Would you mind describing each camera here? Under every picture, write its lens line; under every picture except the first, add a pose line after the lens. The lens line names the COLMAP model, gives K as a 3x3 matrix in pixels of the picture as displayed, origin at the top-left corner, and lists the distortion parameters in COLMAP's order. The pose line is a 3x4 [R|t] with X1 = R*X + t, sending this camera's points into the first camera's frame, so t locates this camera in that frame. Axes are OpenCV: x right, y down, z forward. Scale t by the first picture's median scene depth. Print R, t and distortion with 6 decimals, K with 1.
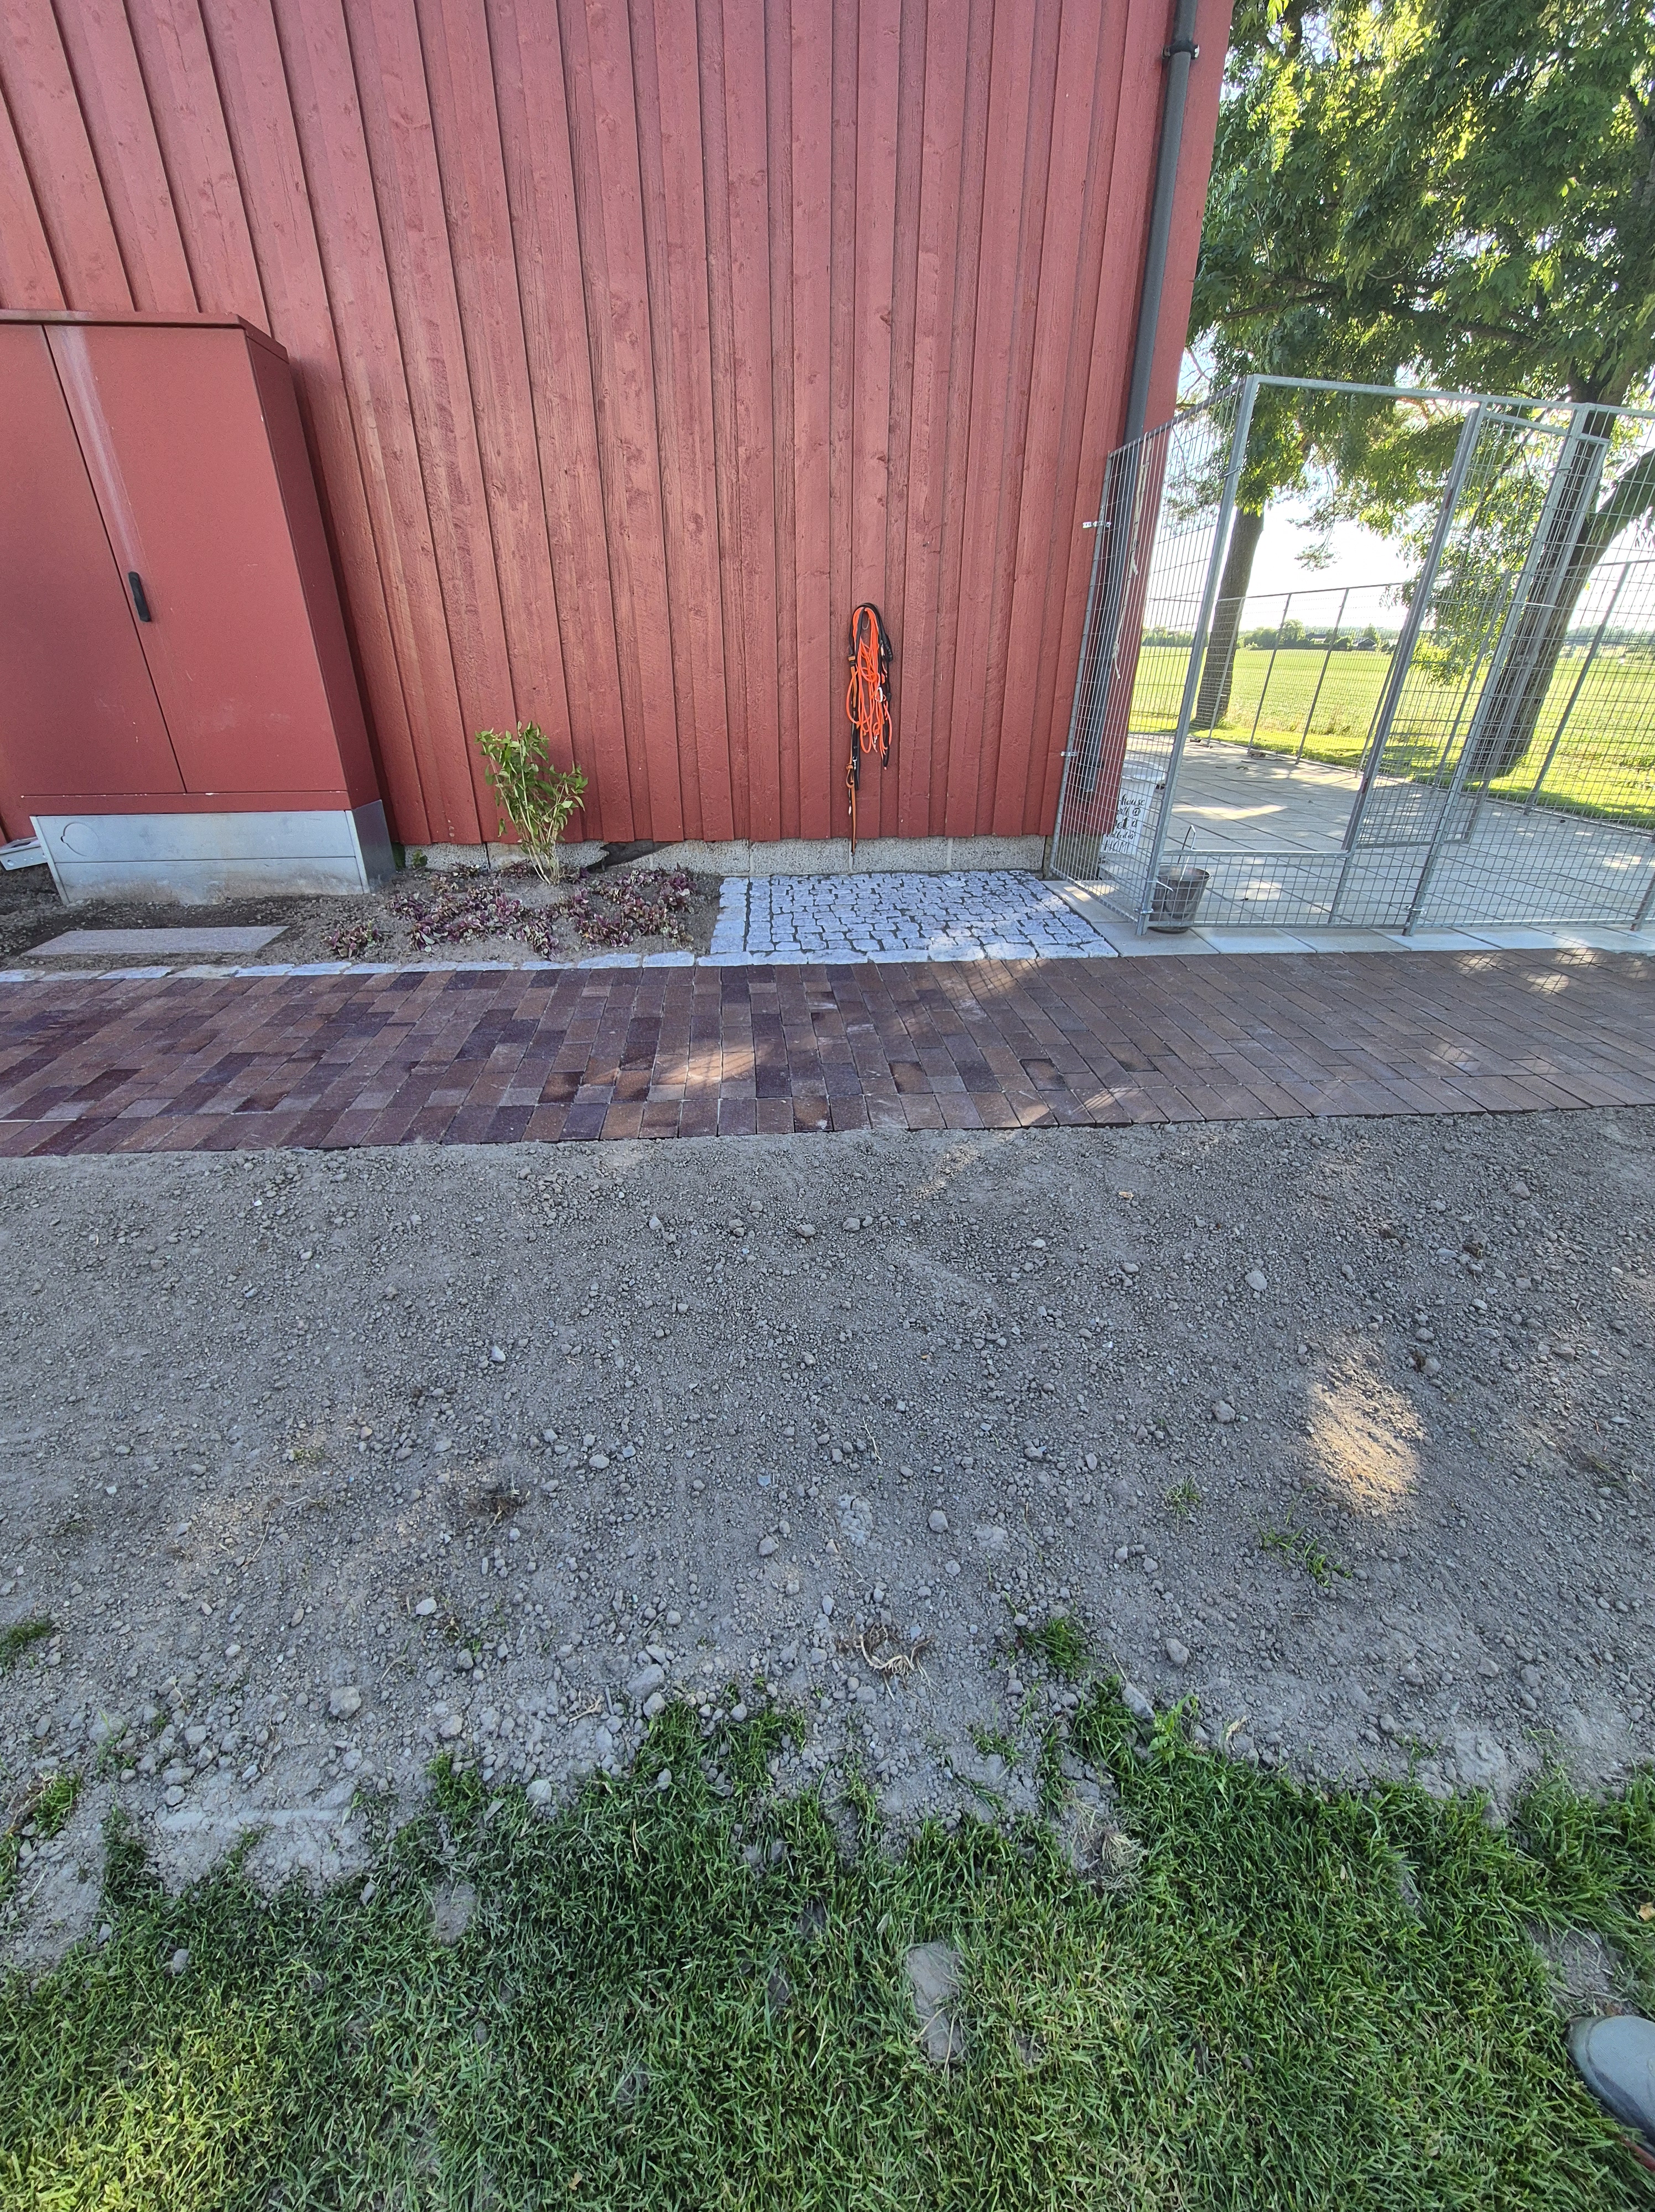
lens RADIAL K [[898.7, 0, 827.5], [0, 898.7, 1106.0], [0, 0, 1]] dist [-0.000015, 0.000492]
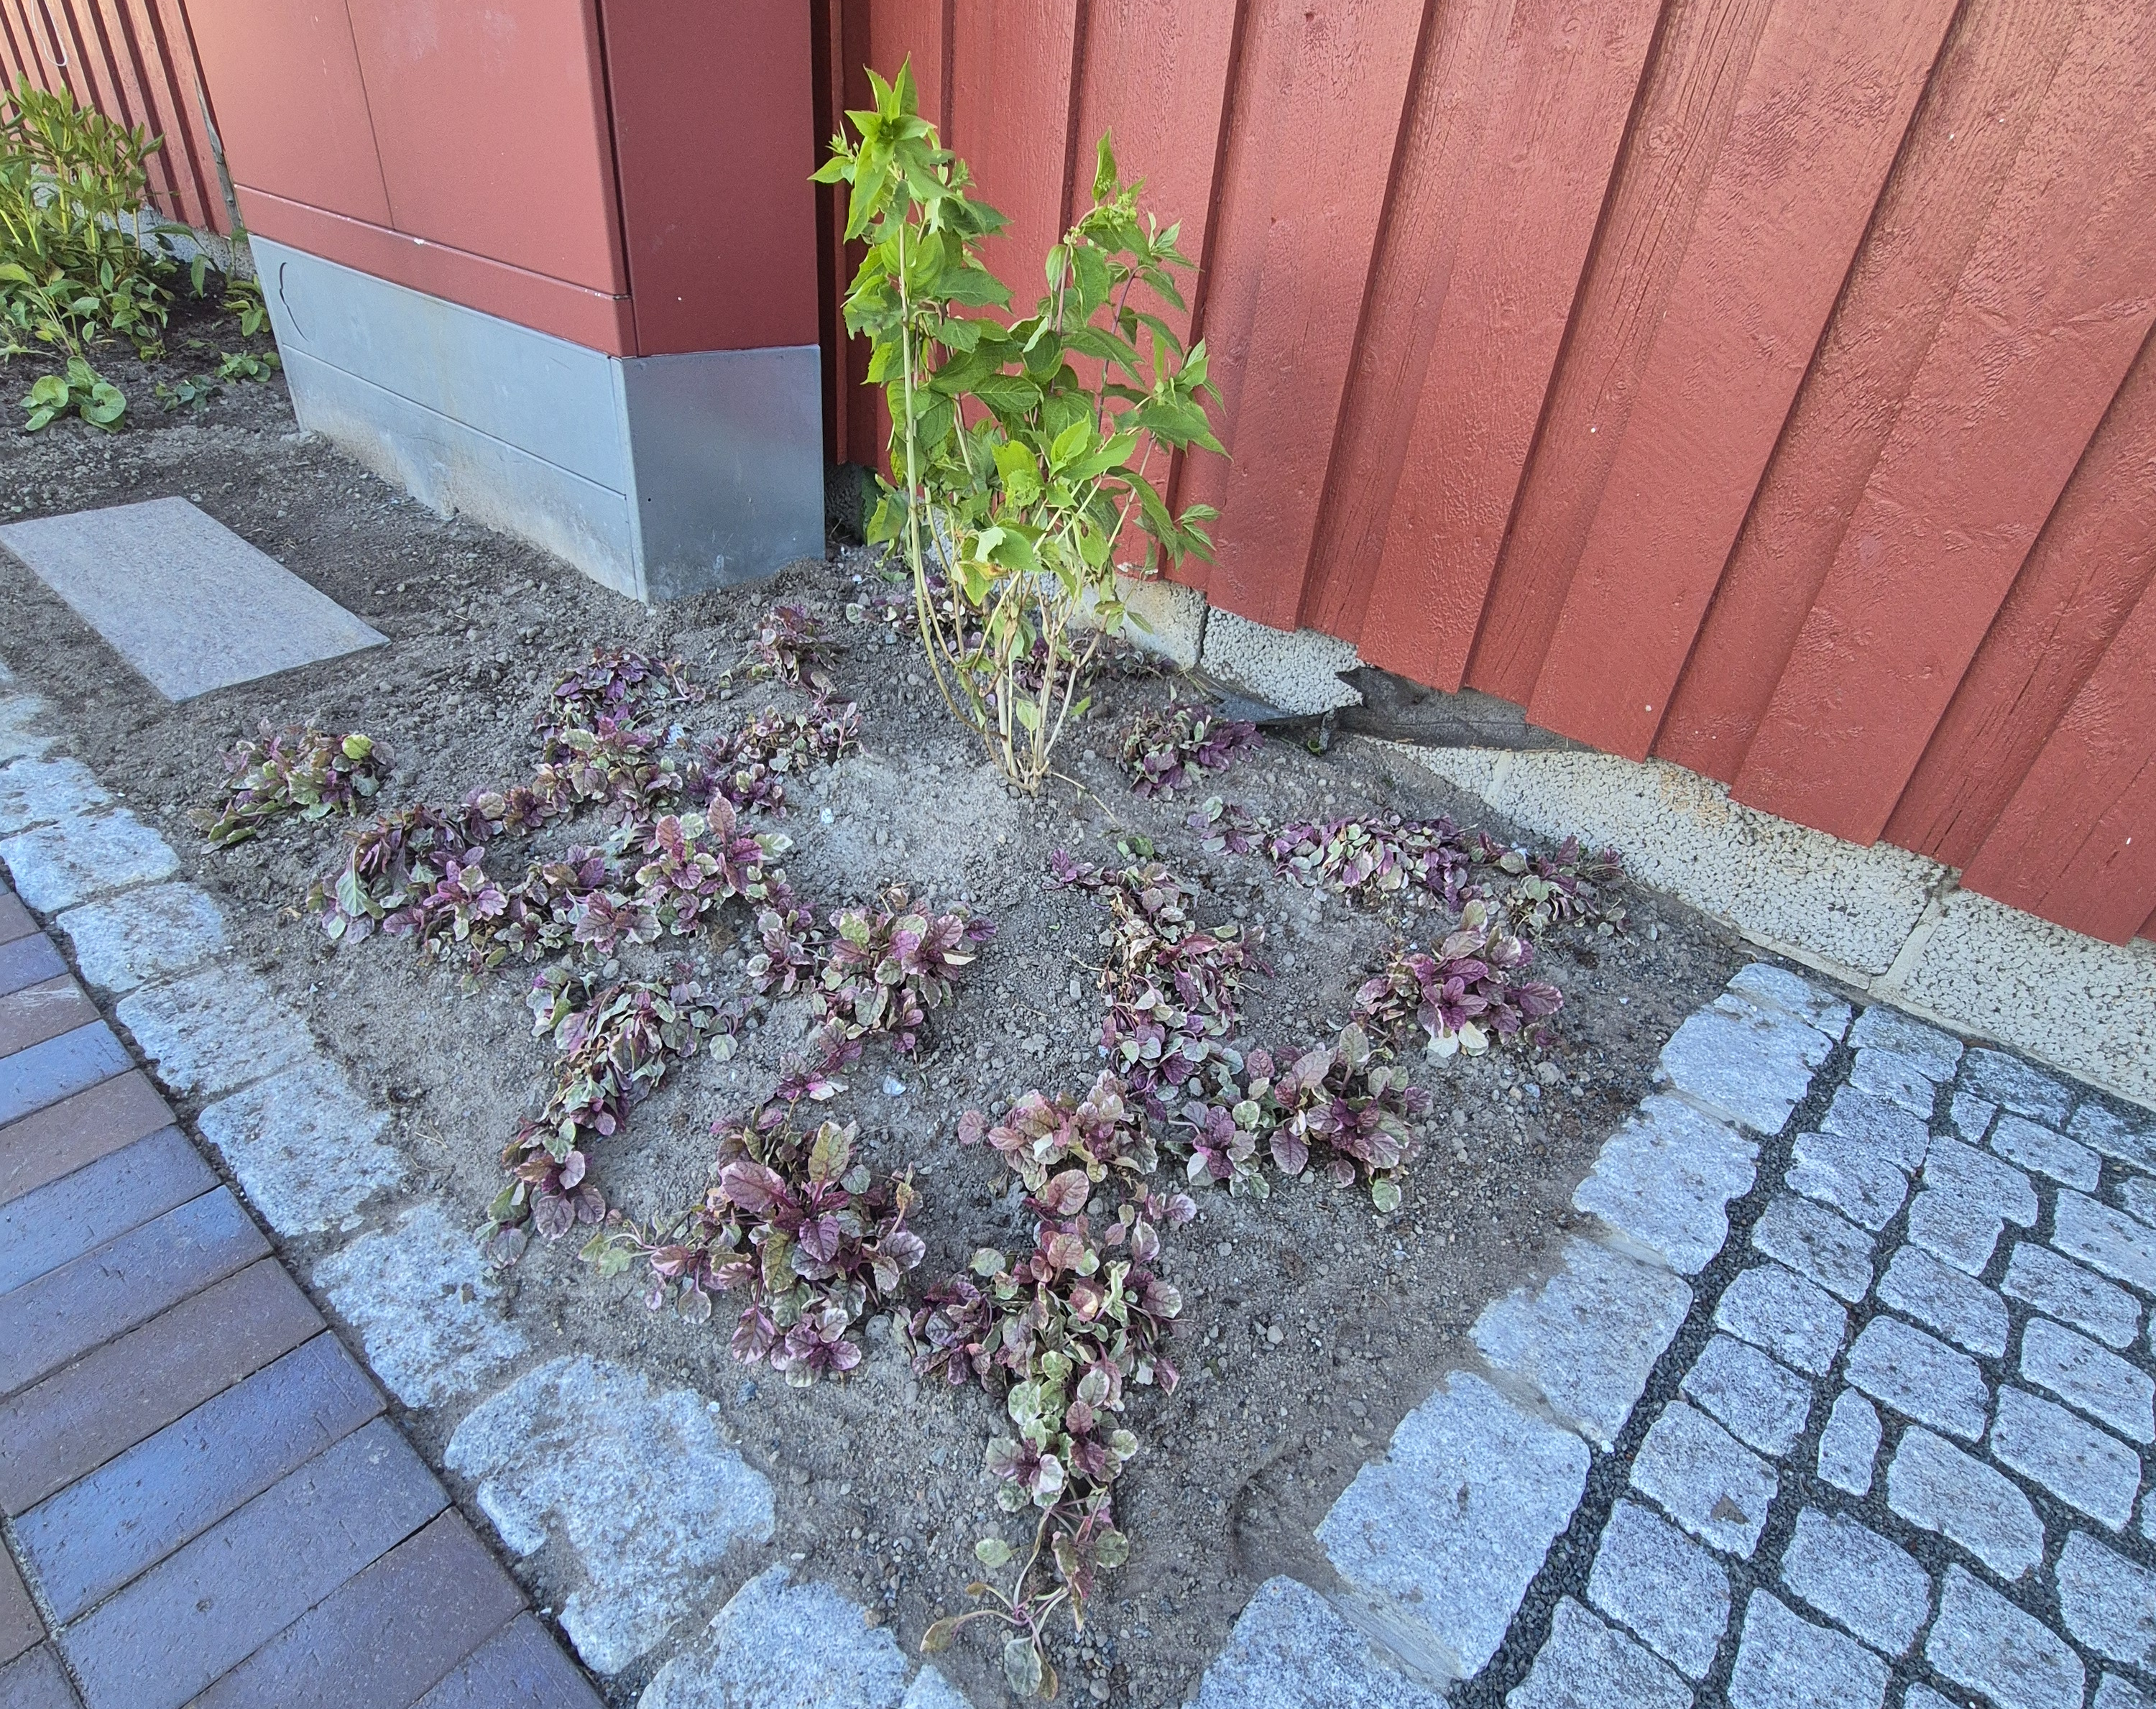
lens RADIAL K [[1171.4, 0, 1064.7], [0, 1171.4, 907.8], [0, 0, 1]] dist [0.001249, -0.000070]
pose [[0.694916, 0.460027, -0.552691, -0.082762], [-0.397375, 0.886248, 0.238028, -0.296988], [0.599321, 0.054216, 0.798671, 0.713883]]
